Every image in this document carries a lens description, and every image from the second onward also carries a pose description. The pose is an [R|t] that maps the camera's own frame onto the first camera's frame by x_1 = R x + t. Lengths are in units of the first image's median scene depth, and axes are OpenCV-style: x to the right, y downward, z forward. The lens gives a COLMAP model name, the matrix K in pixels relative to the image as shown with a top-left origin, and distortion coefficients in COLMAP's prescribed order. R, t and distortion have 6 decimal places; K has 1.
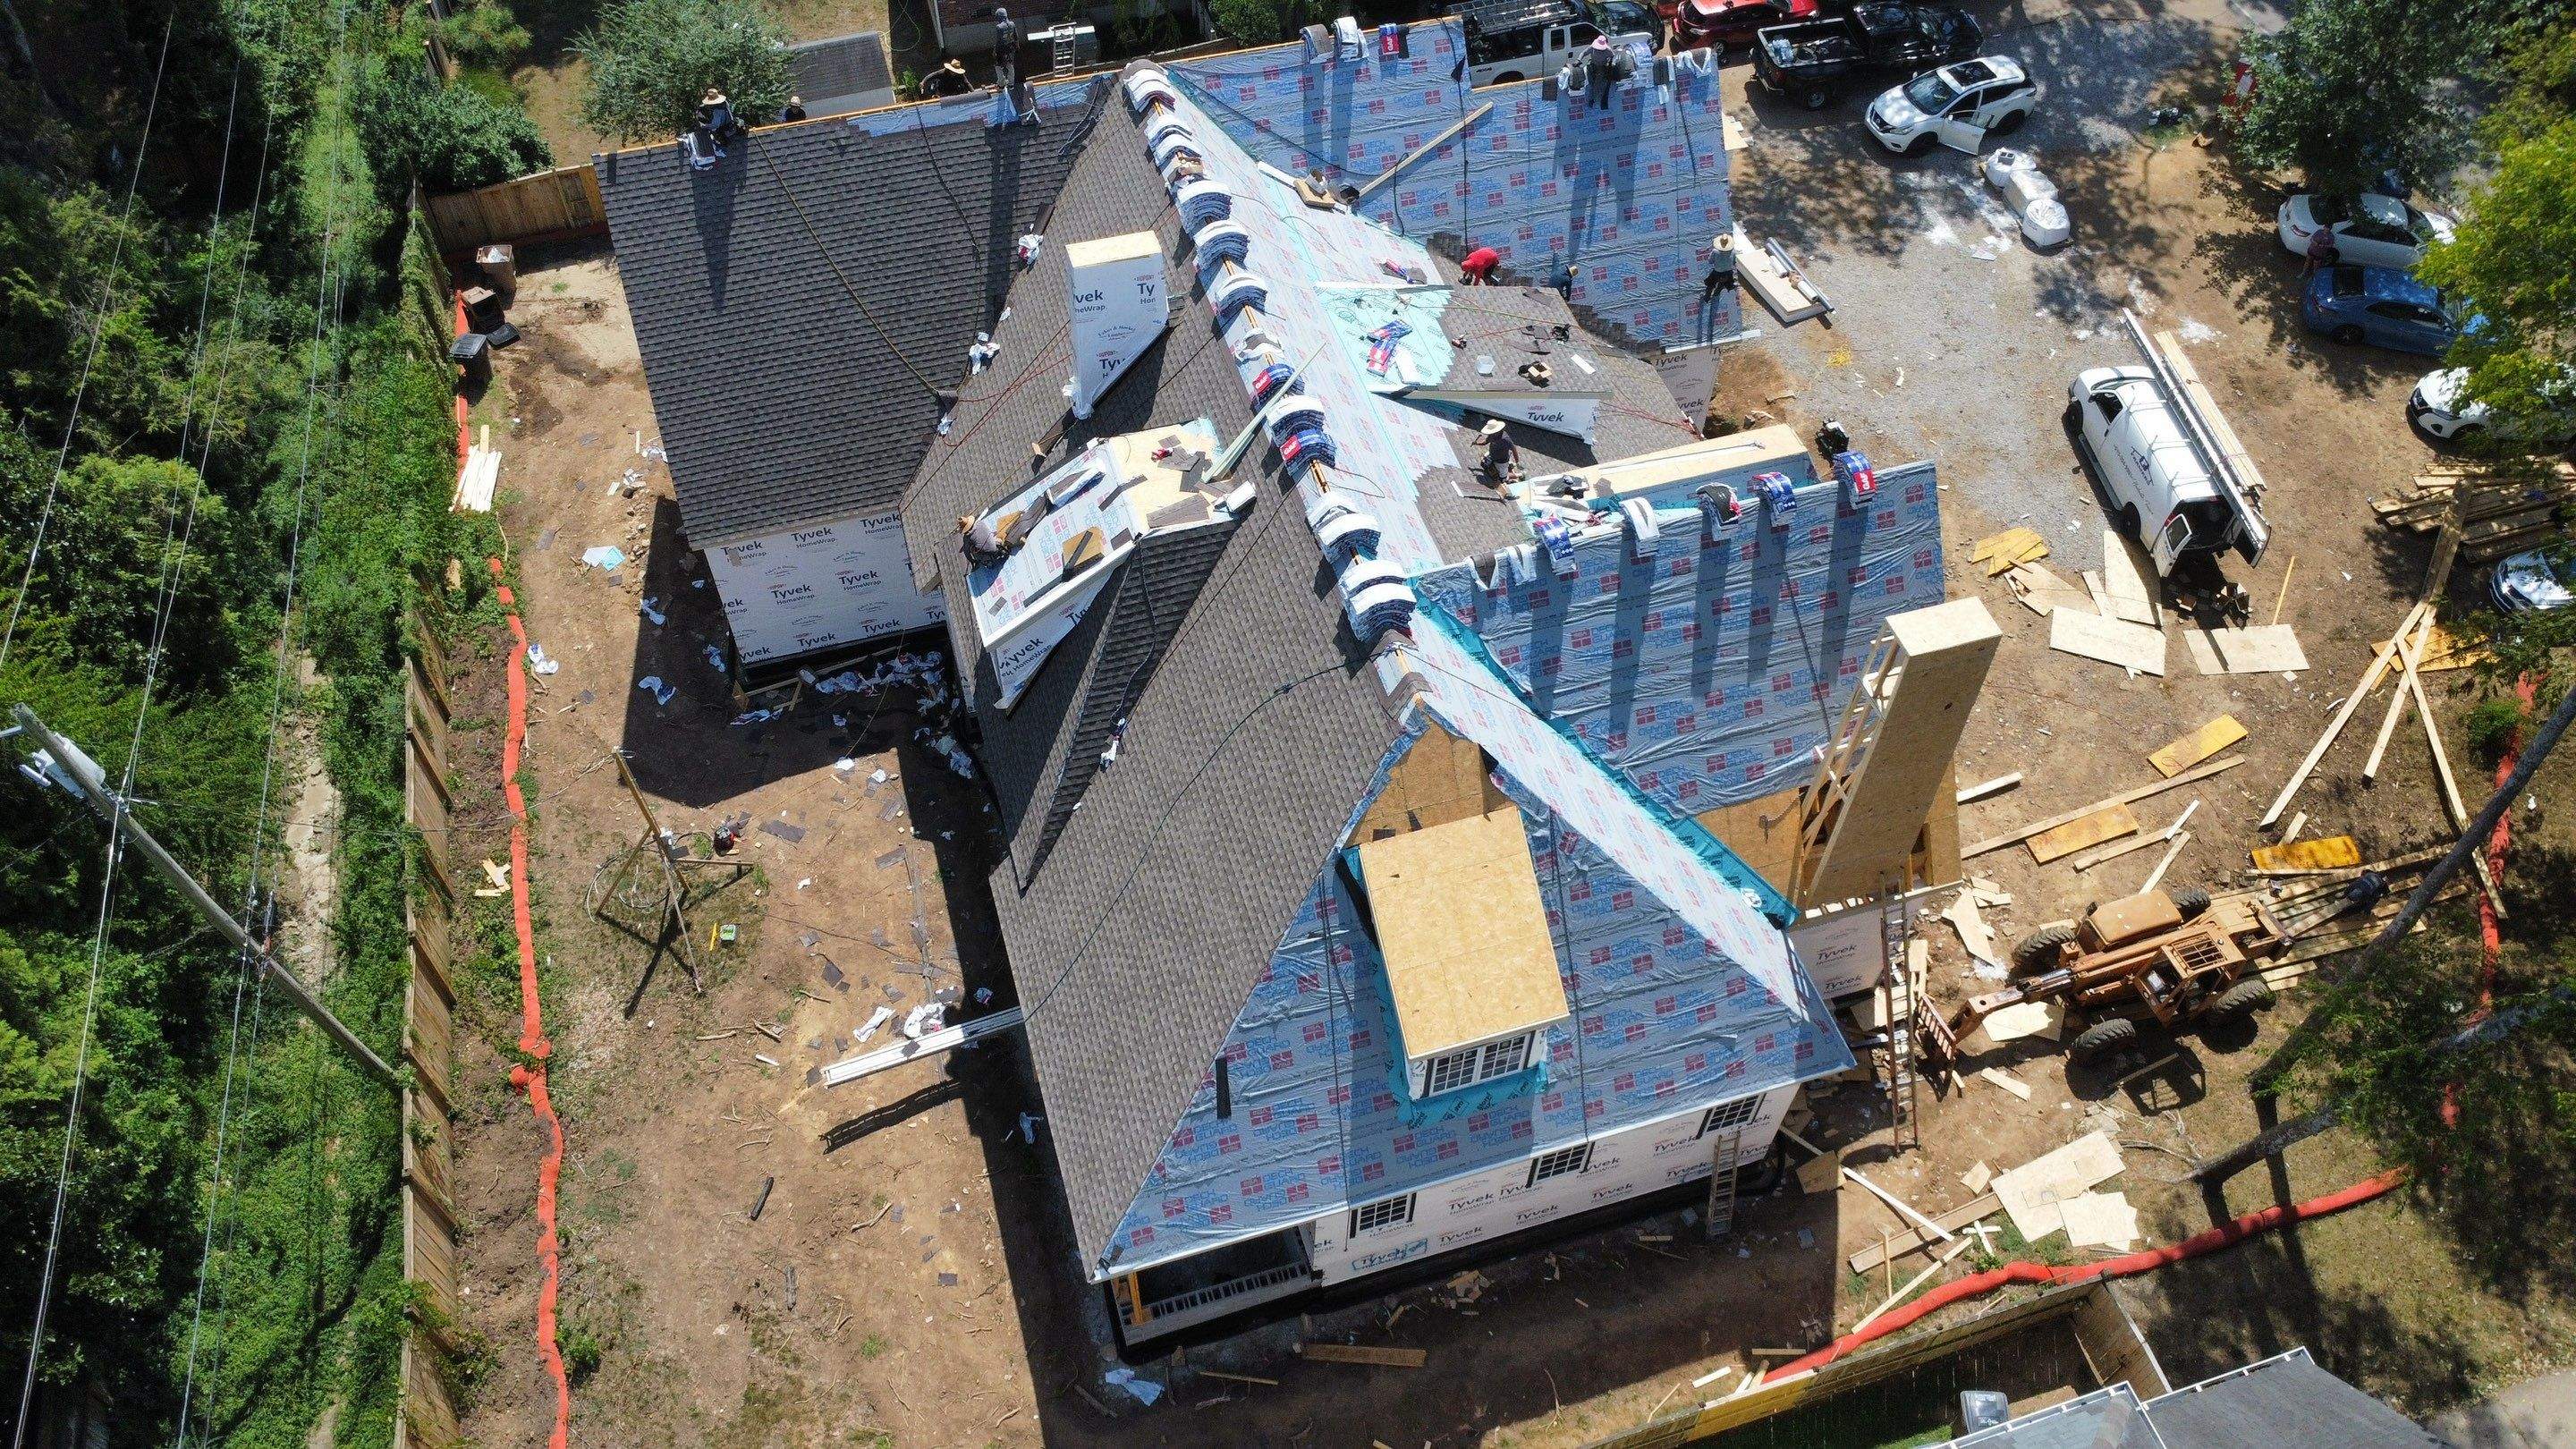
lens RADIAL K [[1857.8, 0, 1285.5], [0, 1857.8, 716.1], [0, 0, 1]] dist [-0.001177, -0.102688]
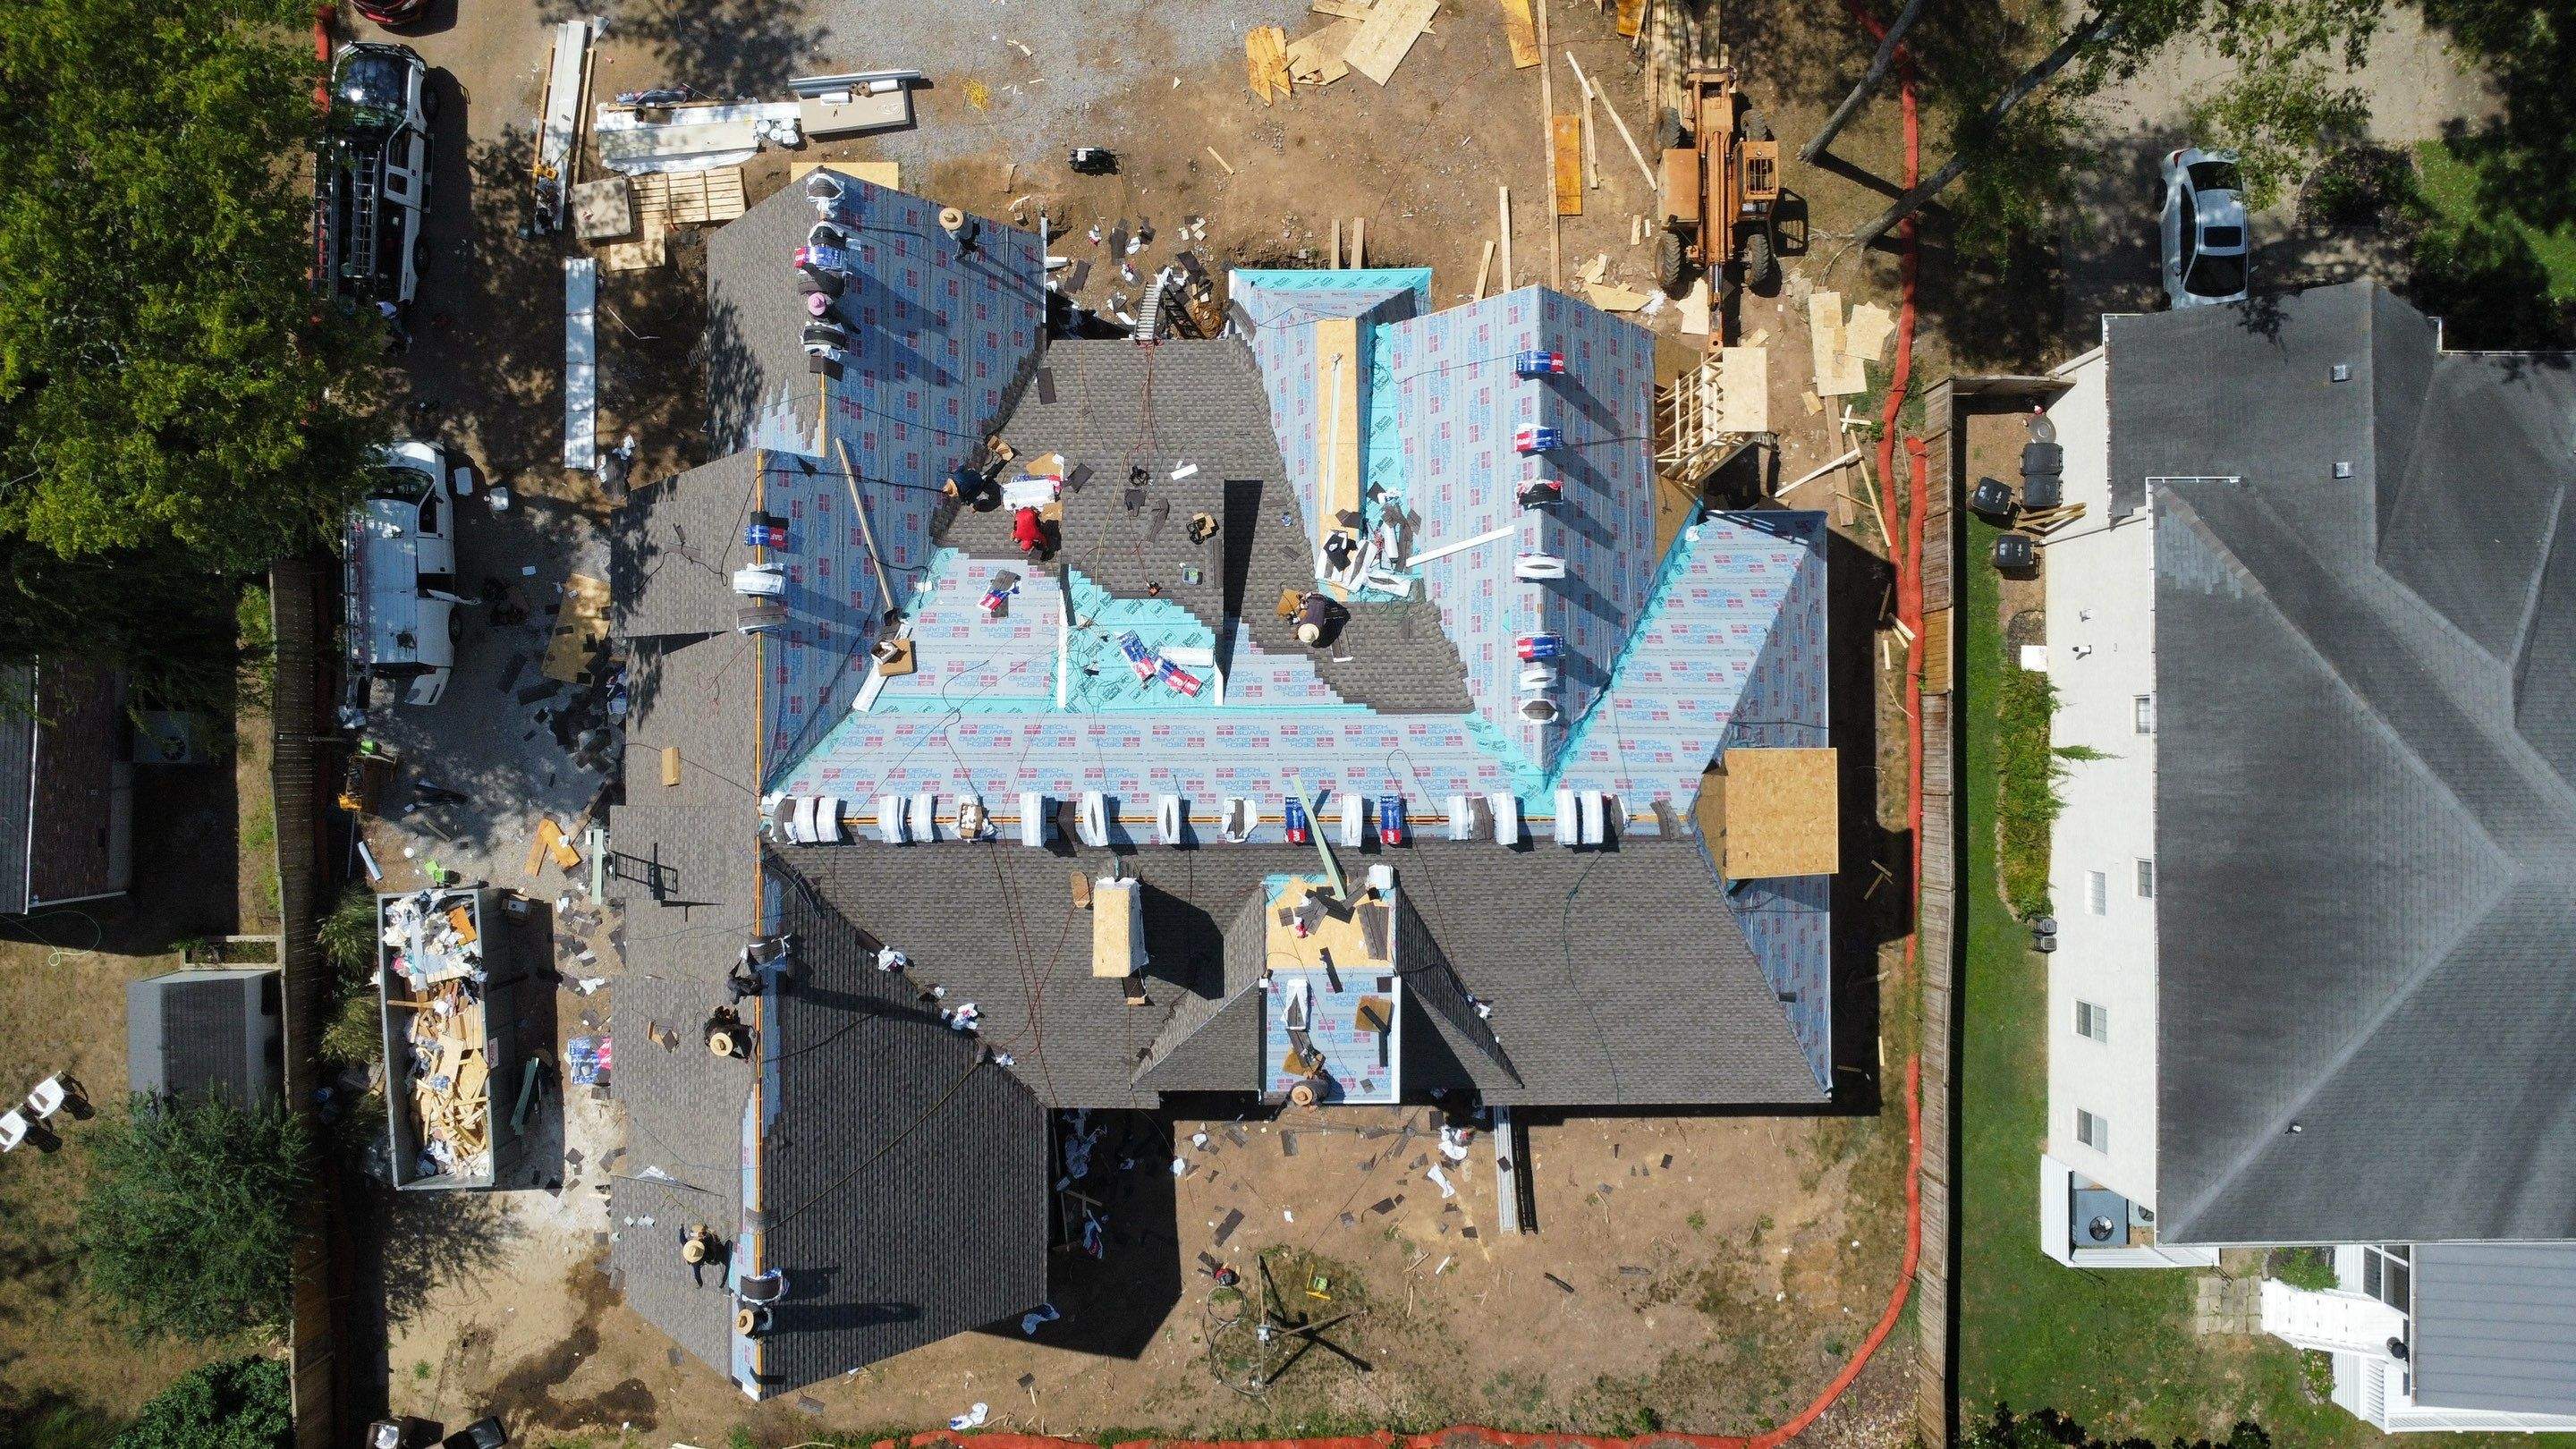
lens RADIAL K [[1857.8, 0, 1285.5], [0, 1857.8, 716.1], [0, 0, 1]] dist [-0.001177, -0.102688]
pose [[0.283770, -0.958842, 0.009794, 0.037562], [0.751780, 0.228807, 0.618445, -0.784366], [-0.595232, -0.168133, 0.785767, 0.137134]]
